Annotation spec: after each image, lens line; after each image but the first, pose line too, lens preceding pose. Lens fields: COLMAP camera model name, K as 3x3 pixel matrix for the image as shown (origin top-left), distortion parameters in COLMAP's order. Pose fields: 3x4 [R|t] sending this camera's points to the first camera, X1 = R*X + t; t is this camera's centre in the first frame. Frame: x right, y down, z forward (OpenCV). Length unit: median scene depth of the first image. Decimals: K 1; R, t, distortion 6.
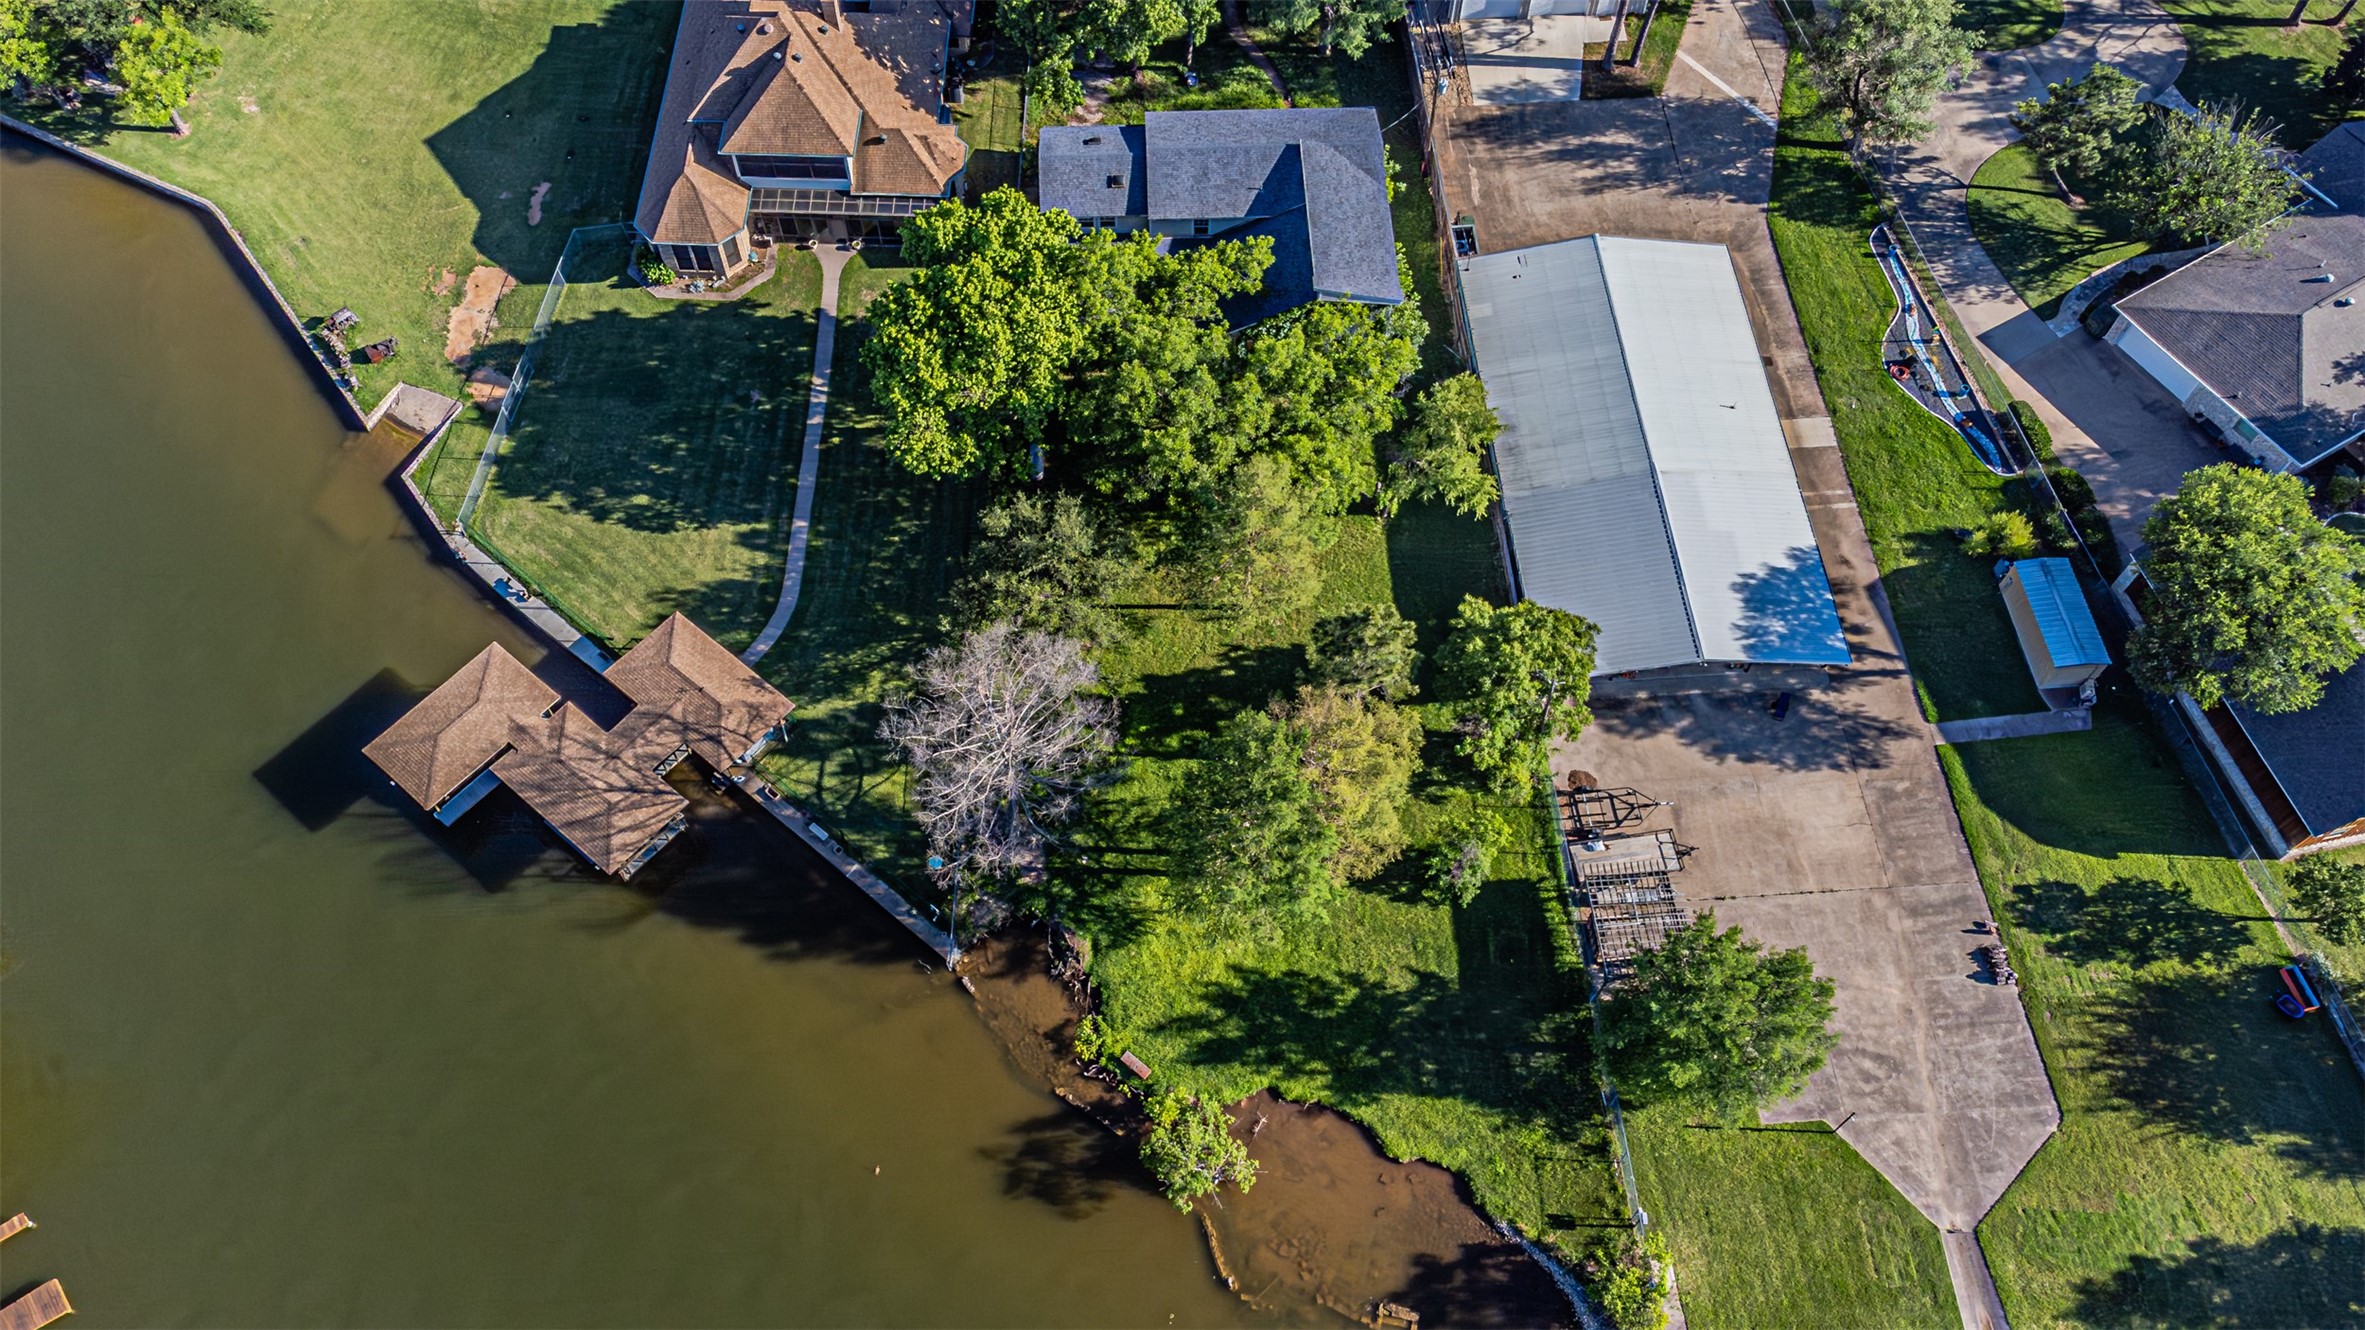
lens RADIAL K [[1795.1, 0, 1202.5], [0, 1795.1, 731.2], [0, 0, 1]] dist [0.030143, 0.048216]
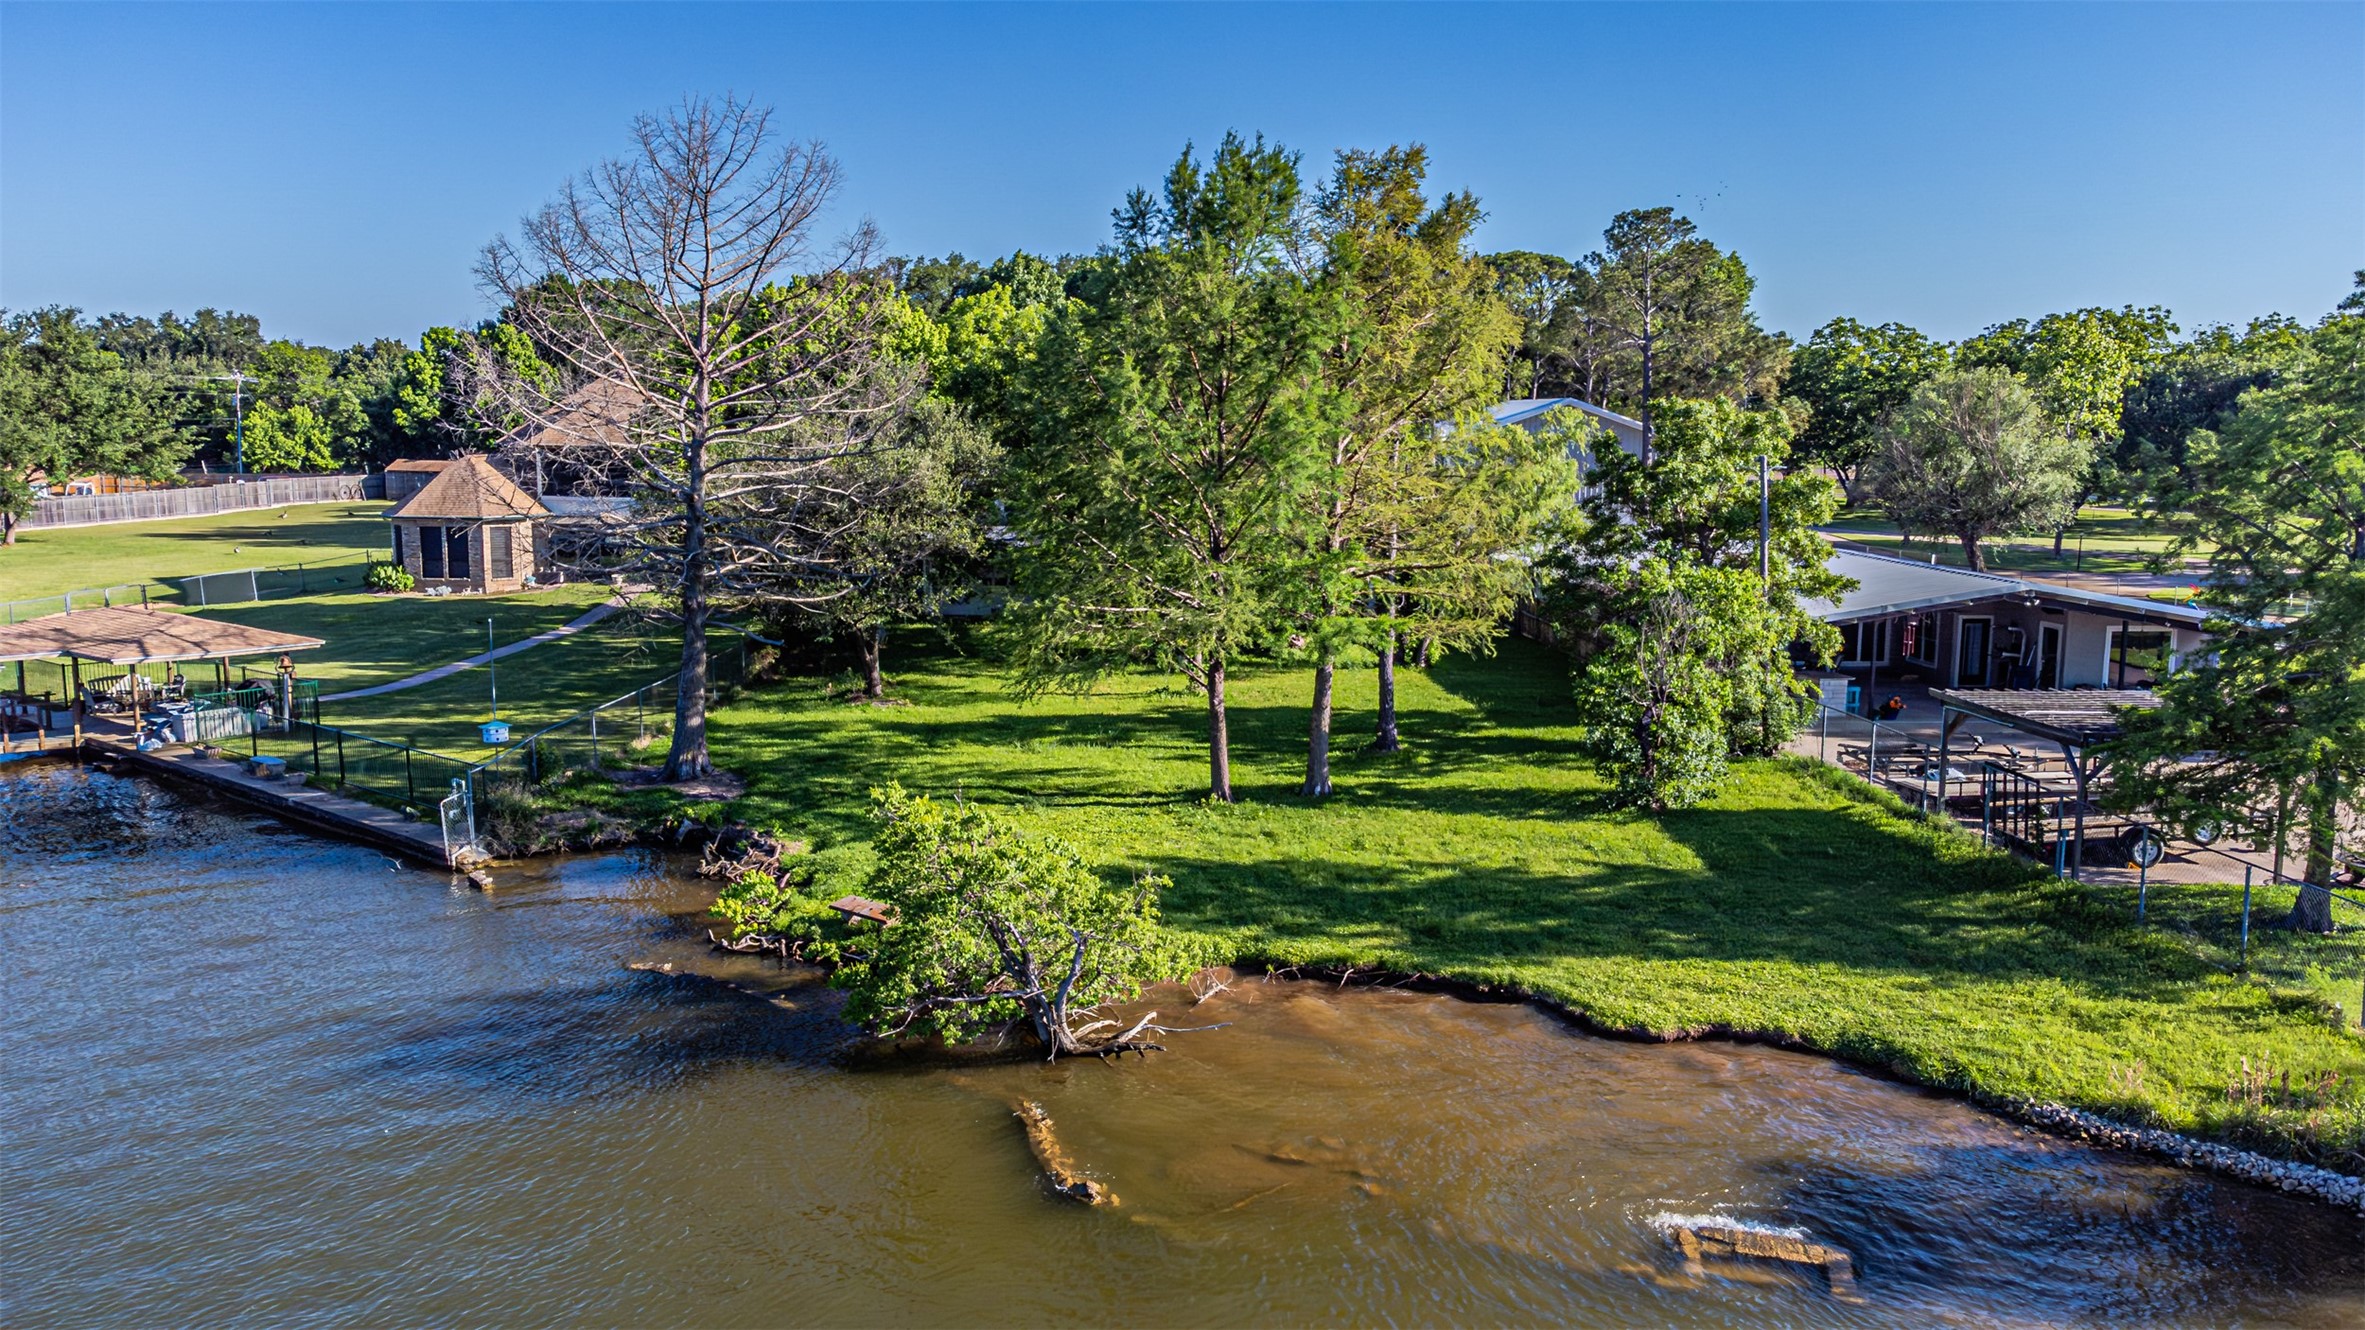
lens RADIAL K [[1795.1, 0, 1196.4], [0, 1795.1, 754.4], [0, 0, 1]] dist [0.030143, 0.048216]
pose [[0.999999, 0.000137, -0.001067, 0.026907], [-0.000905, 0.642772, -0.766057, 0.403039], [0.000581, 0.766058, 0.642772, 0.677810]]
